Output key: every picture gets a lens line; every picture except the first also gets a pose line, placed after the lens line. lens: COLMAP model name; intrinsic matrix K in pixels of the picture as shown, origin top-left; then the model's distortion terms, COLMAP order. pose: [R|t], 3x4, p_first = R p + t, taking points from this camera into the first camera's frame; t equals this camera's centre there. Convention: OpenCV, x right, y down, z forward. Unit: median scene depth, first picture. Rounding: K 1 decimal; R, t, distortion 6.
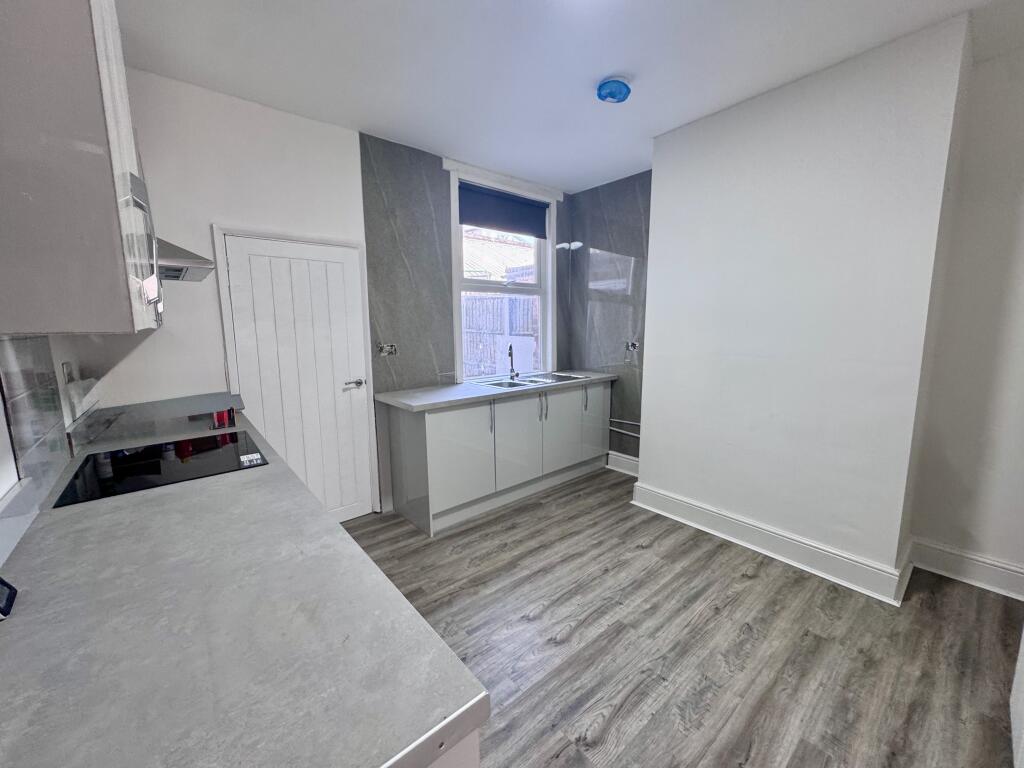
lens RADIAL K [[407.5, 0, 510.7], [0, 407.5, 384.3], [0, 0, 1]] dist [-0.002535, -0.000220]
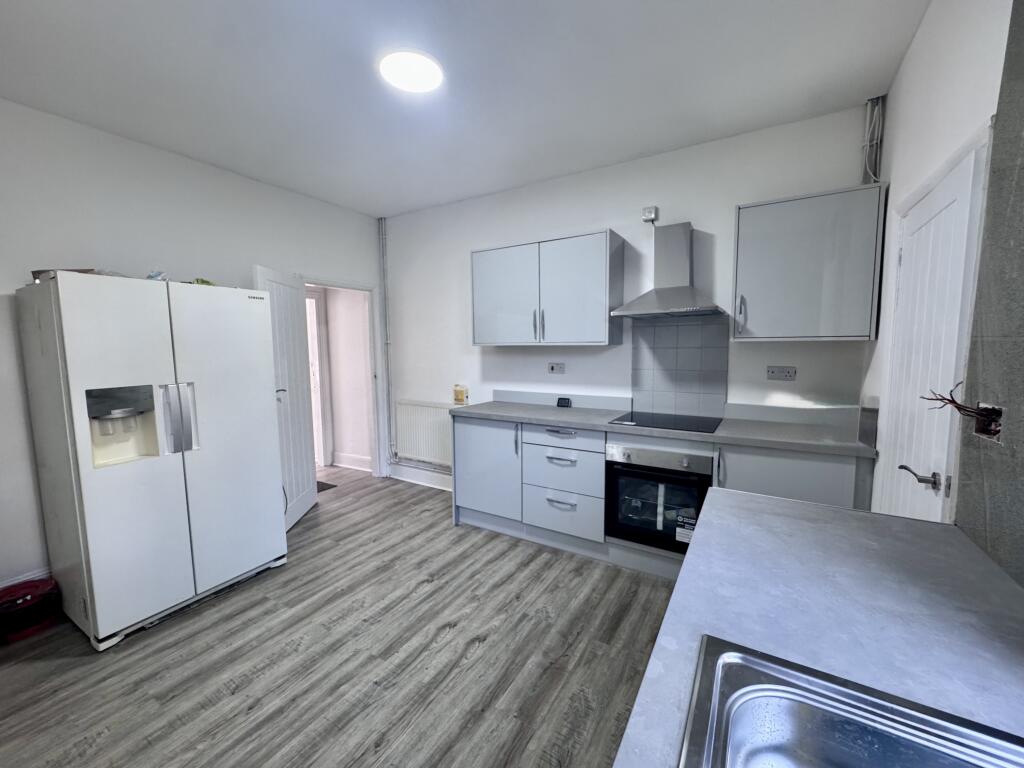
lens RADIAL K [[407.5, 0, 509.4], [0, 407.5, 382.7], [0, 0, 1]] dist [-0.002535, -0.000220]
pose [[-0.949644, 0.049123, -0.309456, 0.221057], [-0.026758, 0.971312, 0.236299, -0.243394], [0.312186, 0.232680, -0.921086, 1.585908]]
